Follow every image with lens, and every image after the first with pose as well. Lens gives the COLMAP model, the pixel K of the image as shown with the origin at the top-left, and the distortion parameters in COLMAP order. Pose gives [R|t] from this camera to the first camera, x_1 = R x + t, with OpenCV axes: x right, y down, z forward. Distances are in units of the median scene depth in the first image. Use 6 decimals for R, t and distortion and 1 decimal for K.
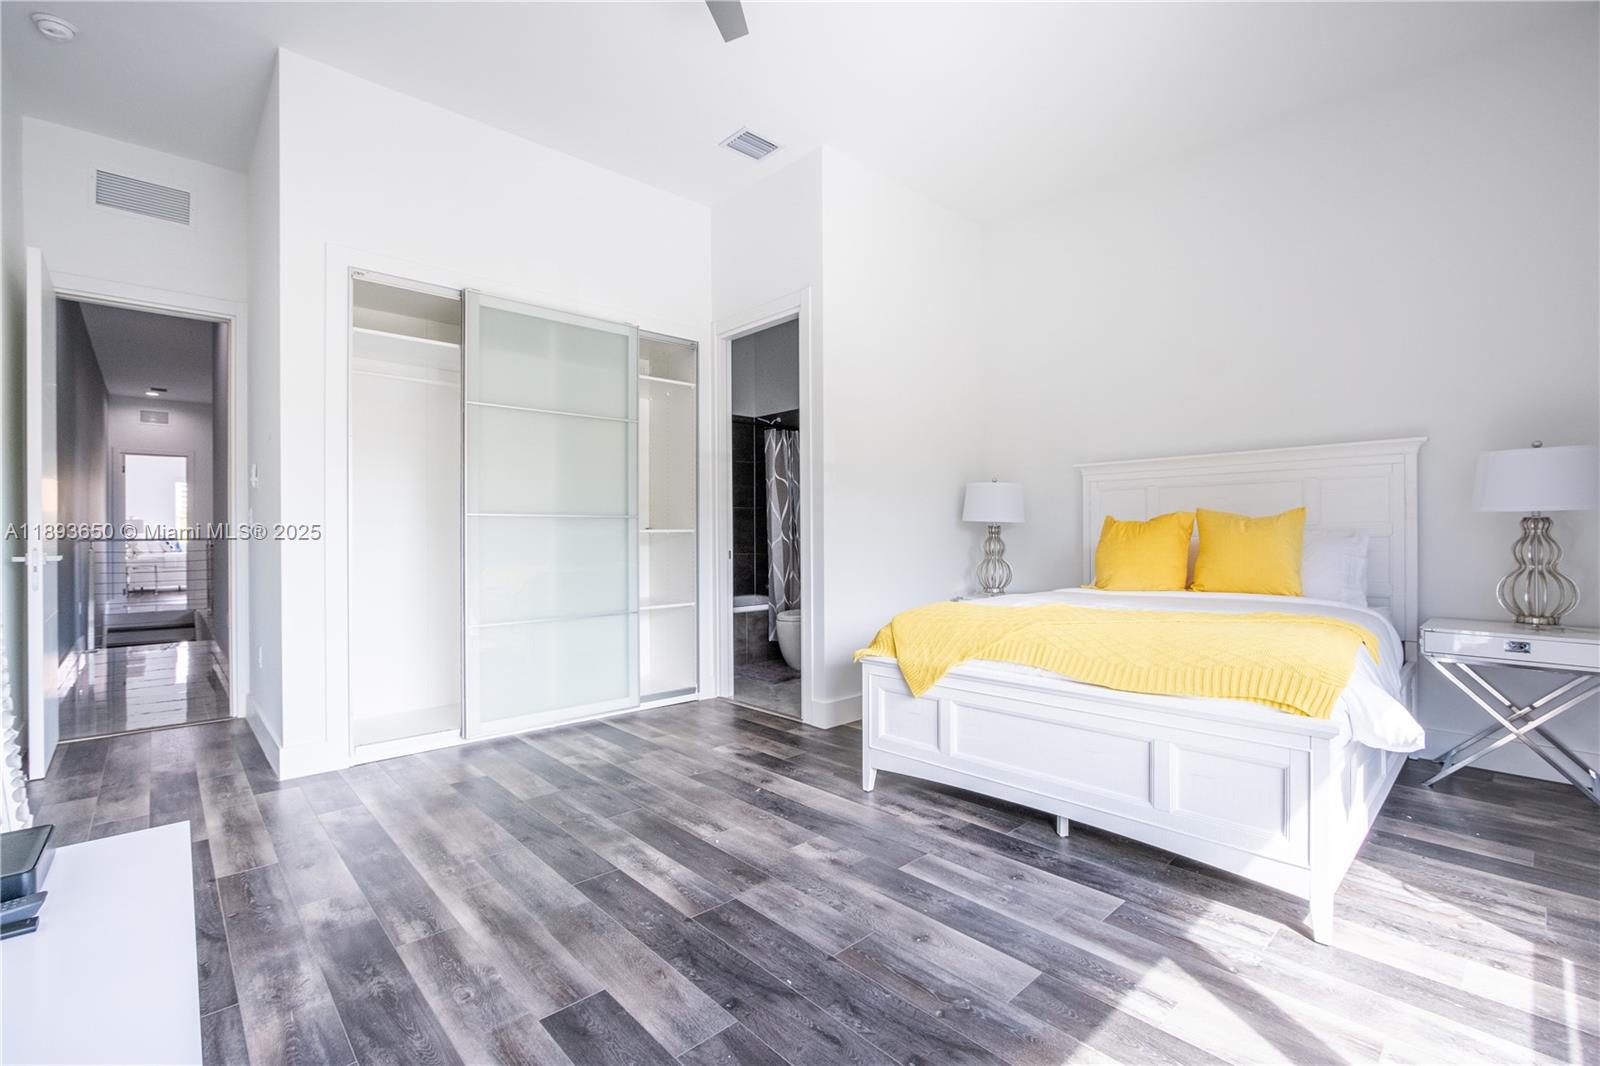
lens RADIAL K [[677.4, 0, 800.0], [0, 677.4, 533.0], [0, 0, 1]] dist [-0.018359, 0.000318]
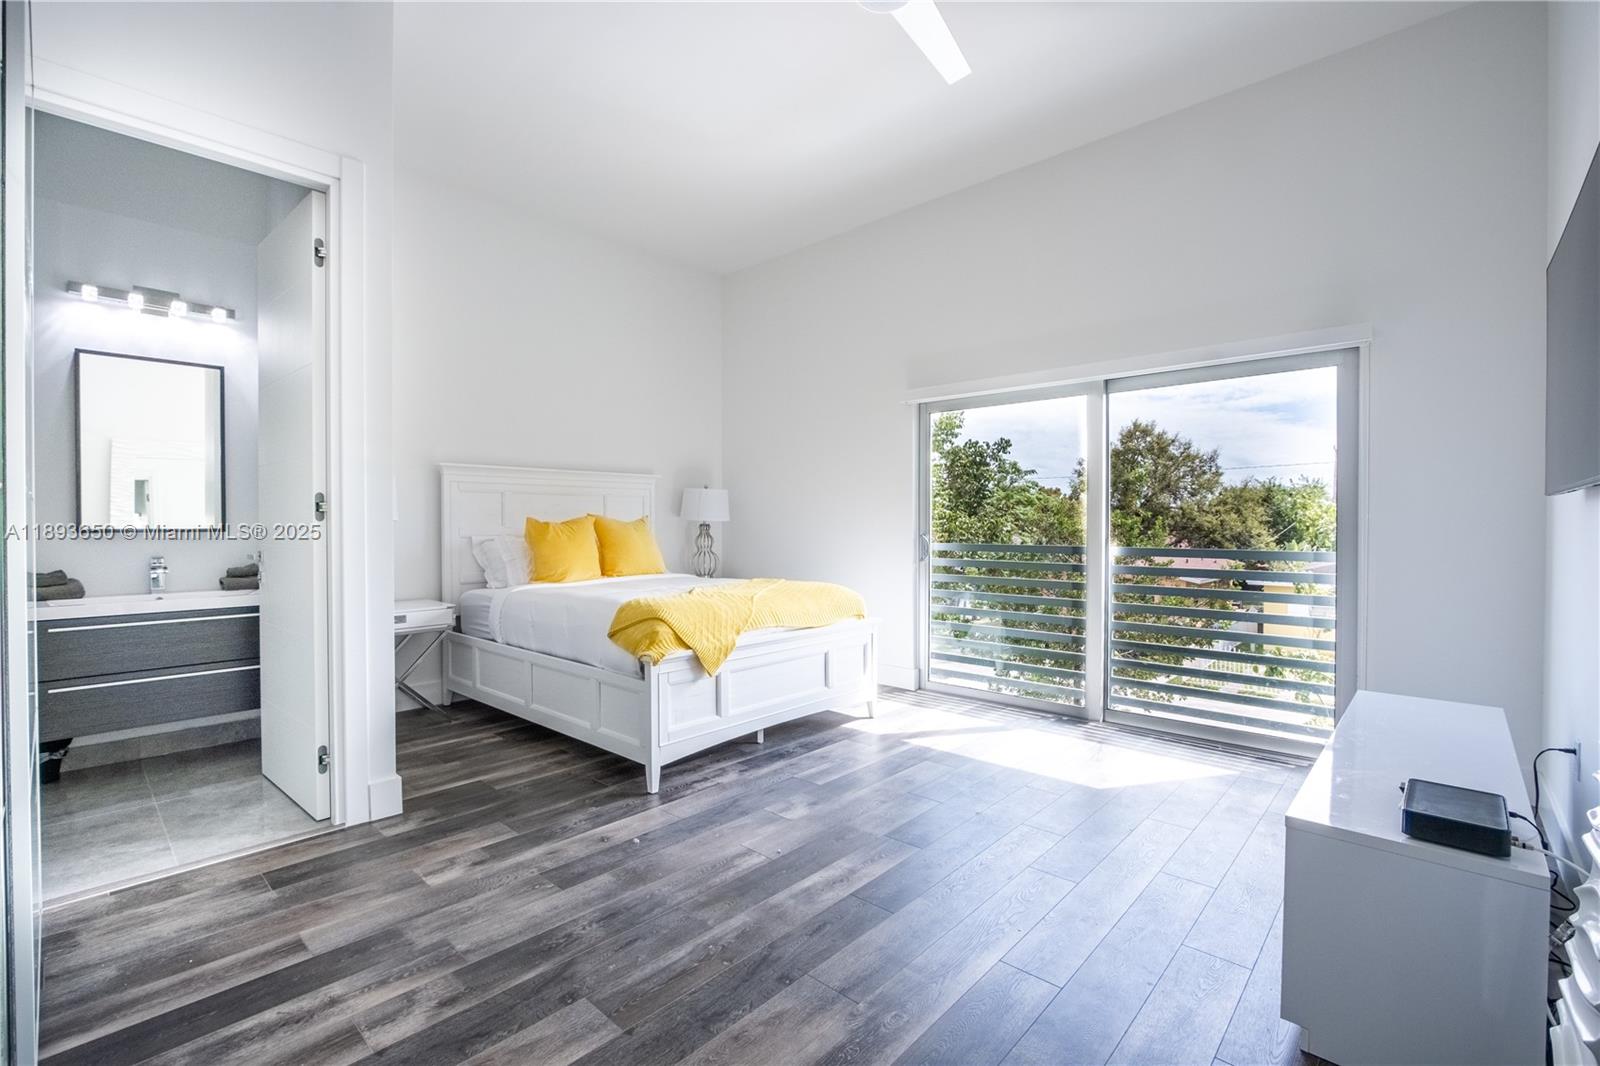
lens RADIAL K [[677.4, 0, 800.0], [0, 677.4, 533.0], [0, 0, 1]] dist [-0.018359, 0.000318]
pose [[-0.039467, 0.000371, 0.999221, -0.859910], [0.004246, 0.999991, -0.000204, 0.006123], [-0.999212, 0.004235, -0.039469, 0.802748]]
